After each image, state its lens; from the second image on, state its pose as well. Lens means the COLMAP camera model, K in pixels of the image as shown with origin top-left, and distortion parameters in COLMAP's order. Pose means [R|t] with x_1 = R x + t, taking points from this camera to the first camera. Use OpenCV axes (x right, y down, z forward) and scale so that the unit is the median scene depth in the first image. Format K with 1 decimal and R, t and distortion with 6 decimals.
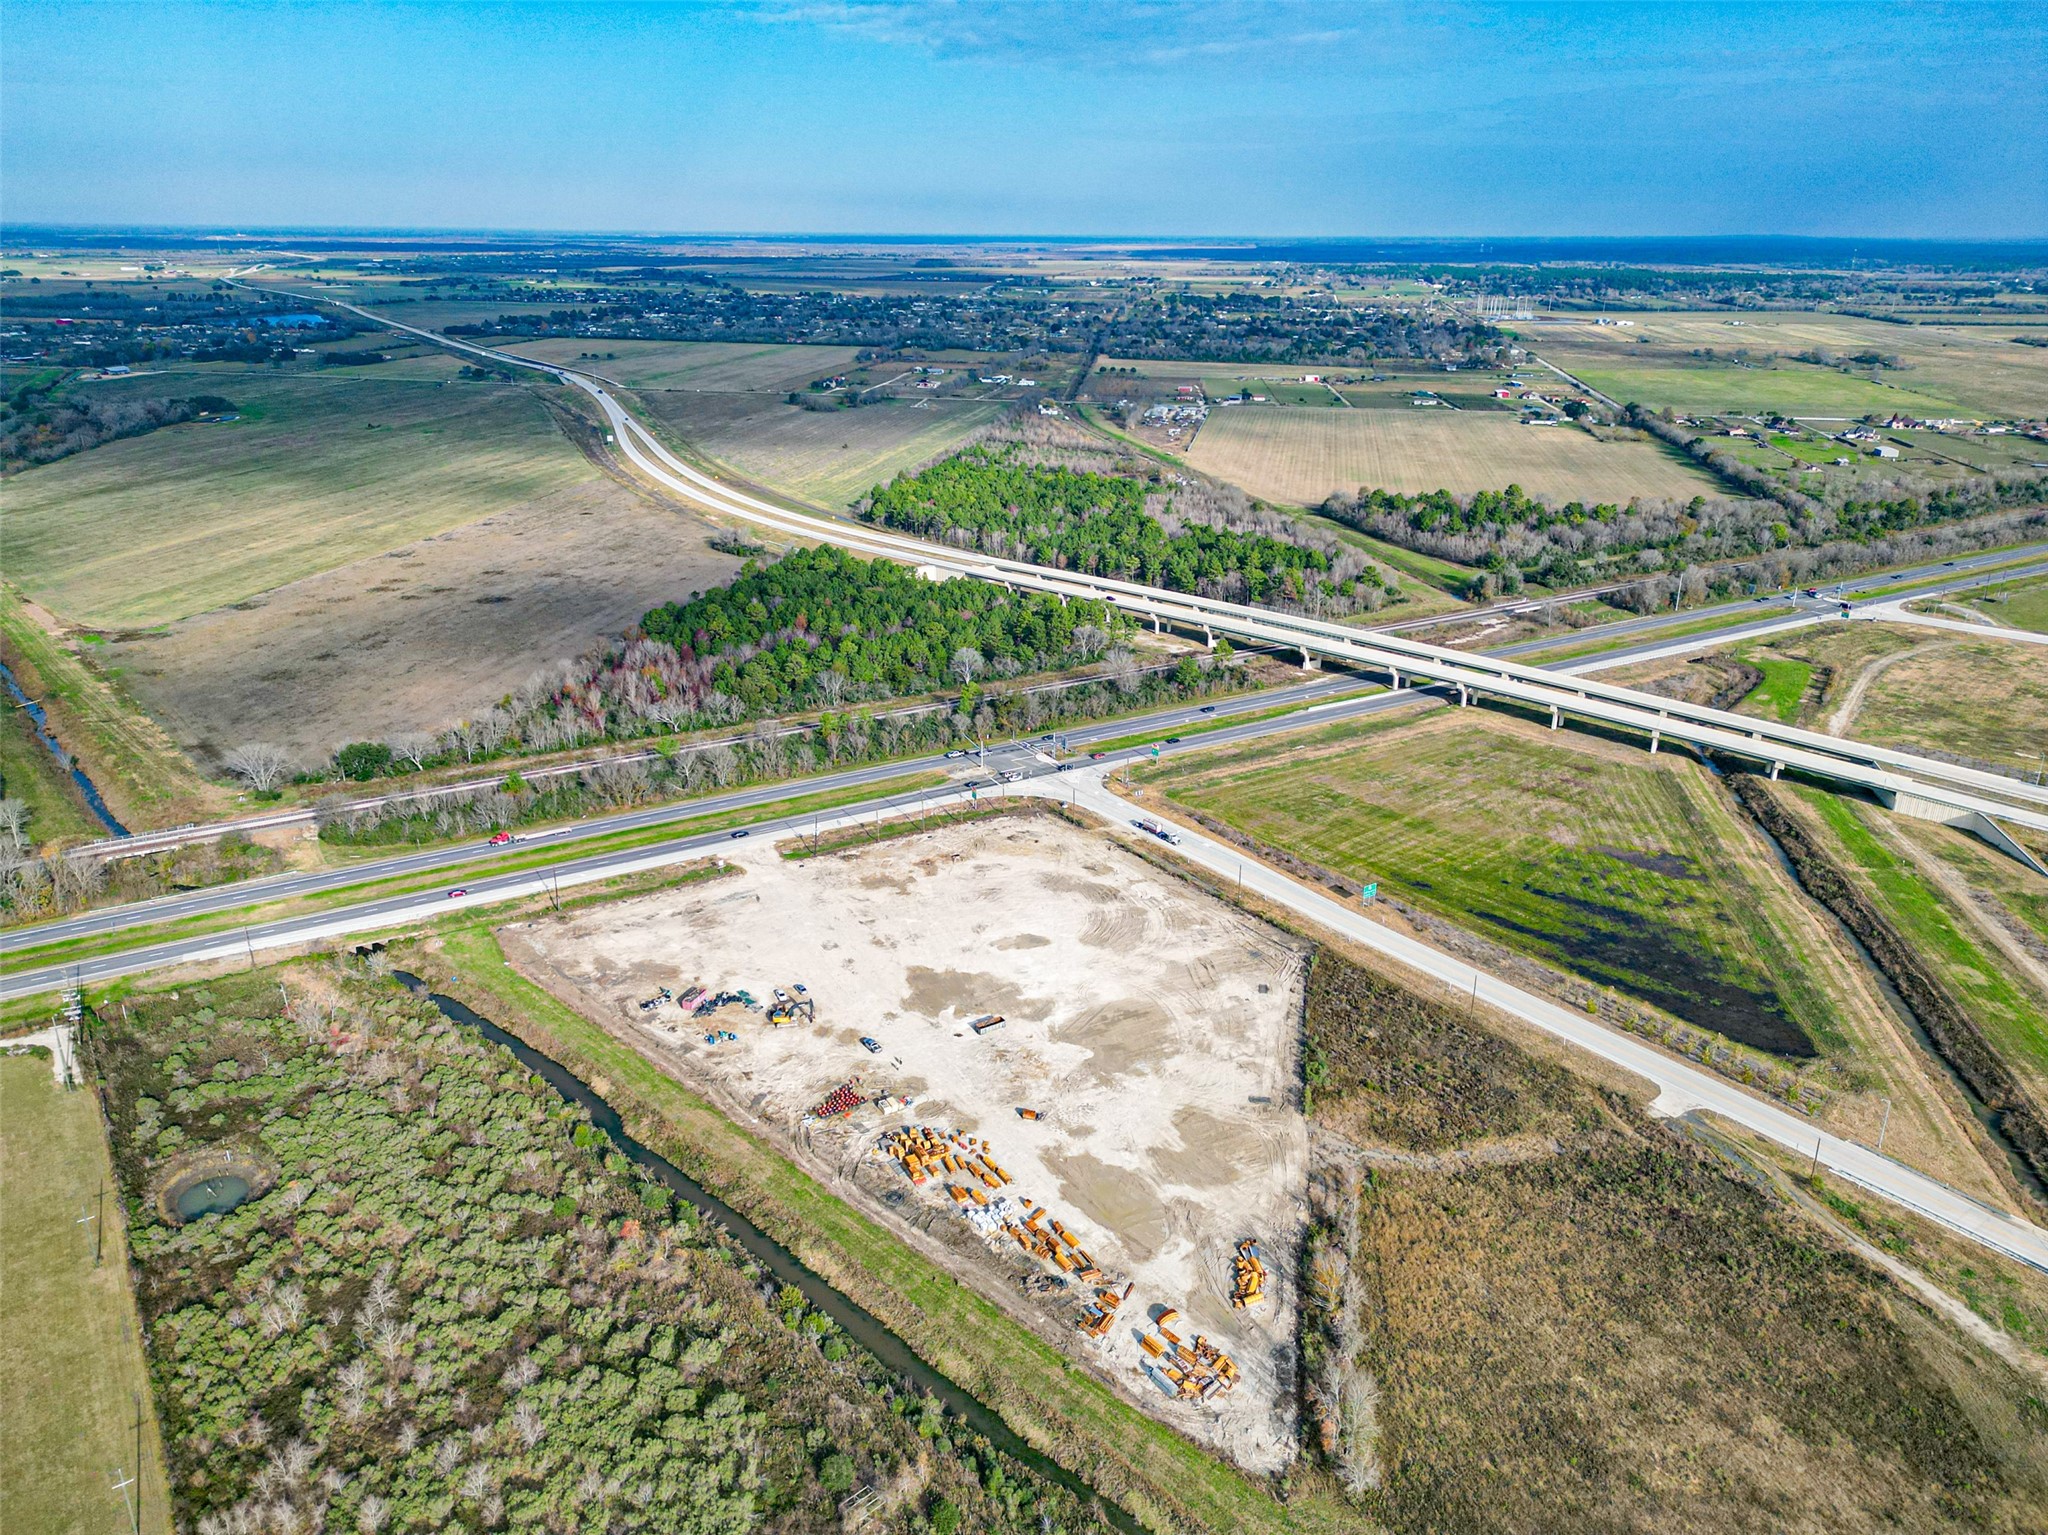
lens RADIAL K [[1417.3, 0, 1025.5], [0, 1417.3, 772.2], [0, 0, 1]] dist [0.081164, -0.075712]
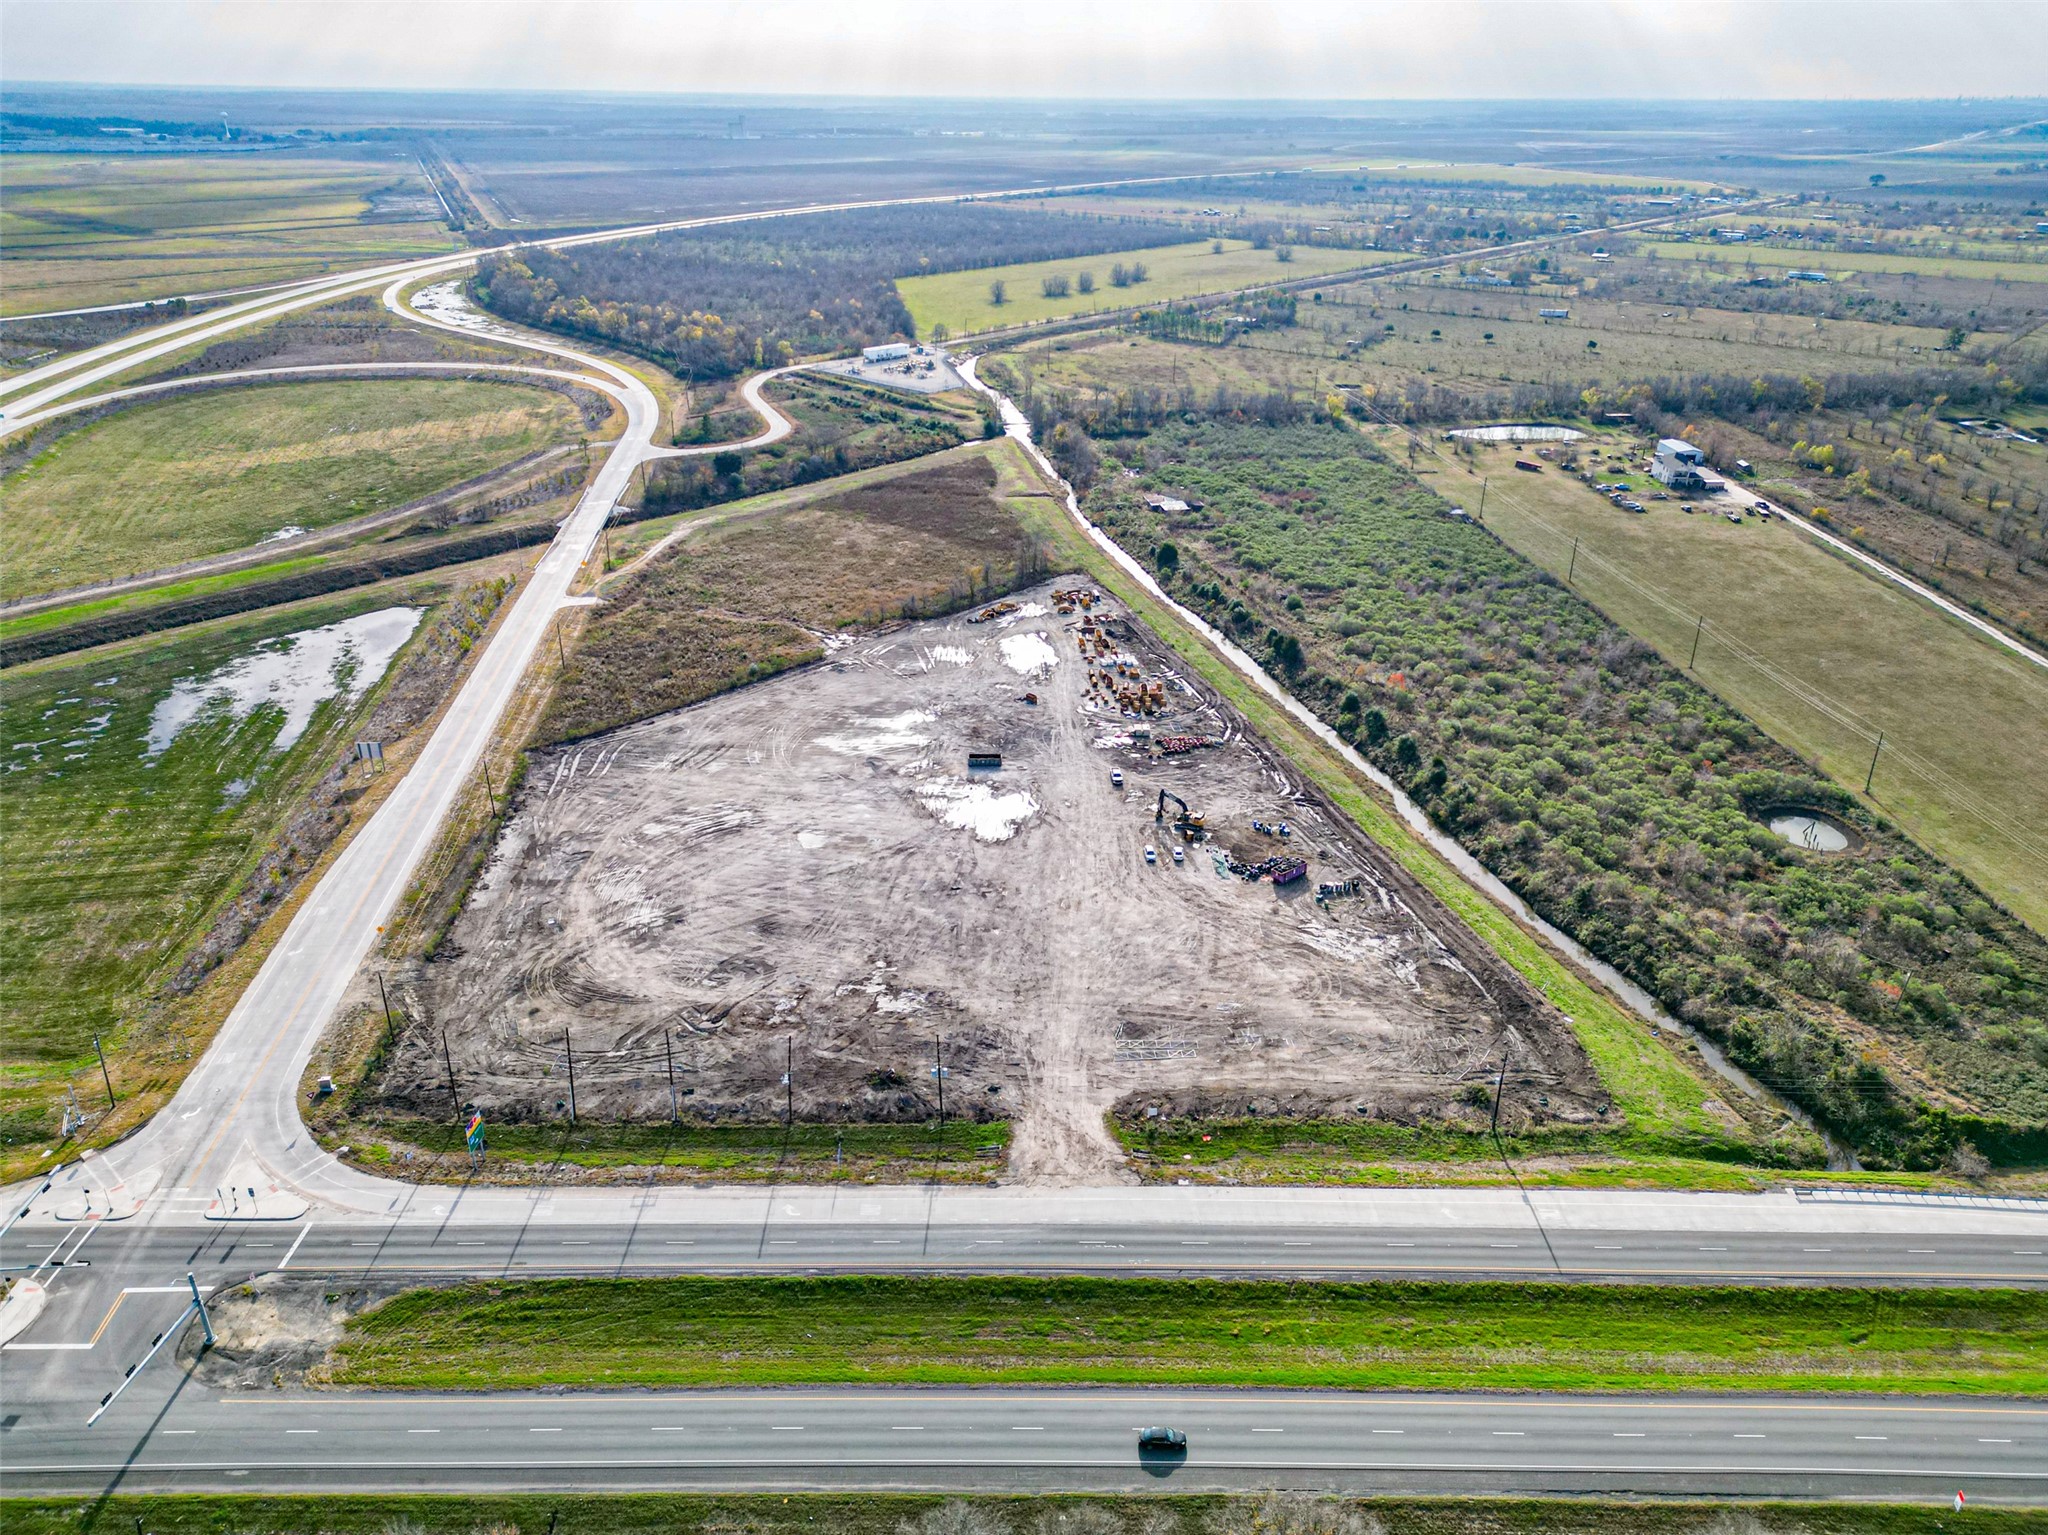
lens RADIAL K [[1417.3, 0, 1025.5], [0, 1417.3, 772.2], [0, 0, 1]] dist [0.081164, -0.075712]
pose [[-0.862824, -0.228641, 0.450841, -0.426262], [0.168219, 0.711164, 0.682603, -0.396322], [-0.476693, 0.664807, -0.575148, 1.428637]]
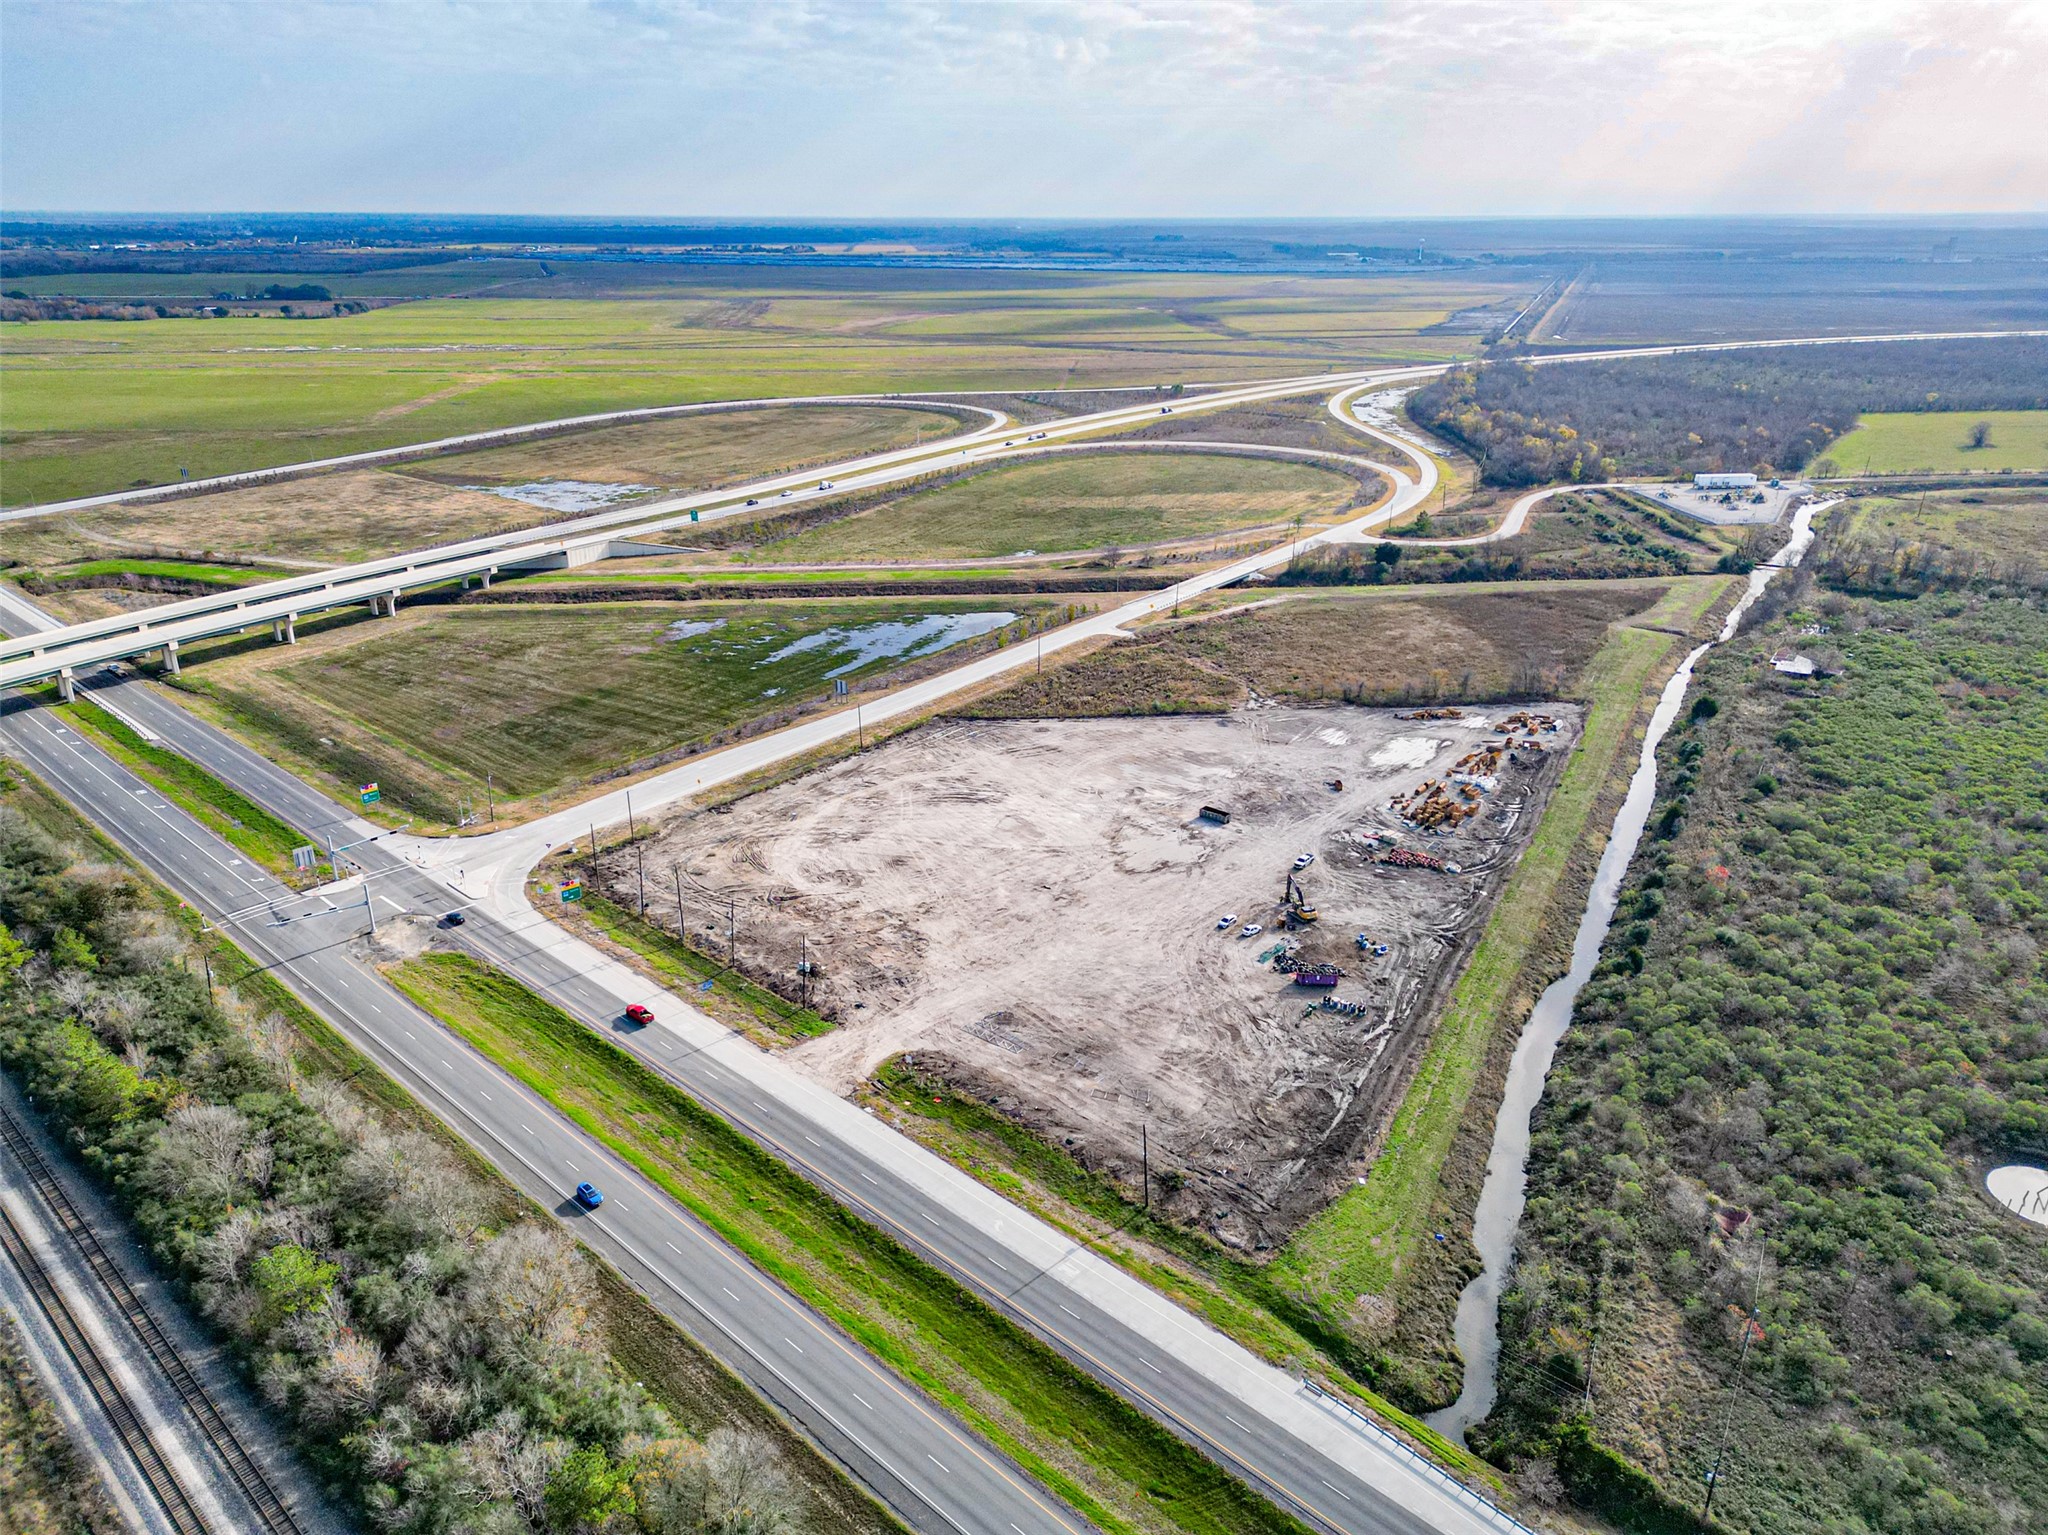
lens RADIAL K [[1417.3, 0, 1025.5], [0, 1417.3, 772.2], [0, 0, 1]] dist [0.081164, -0.075712]
pose [[-0.279790, -0.357244, 0.891120, -0.784794], [0.339100, 0.831591, 0.439849, -0.291318], [-0.898181, 0.425244, -0.111529, 1.148580]]
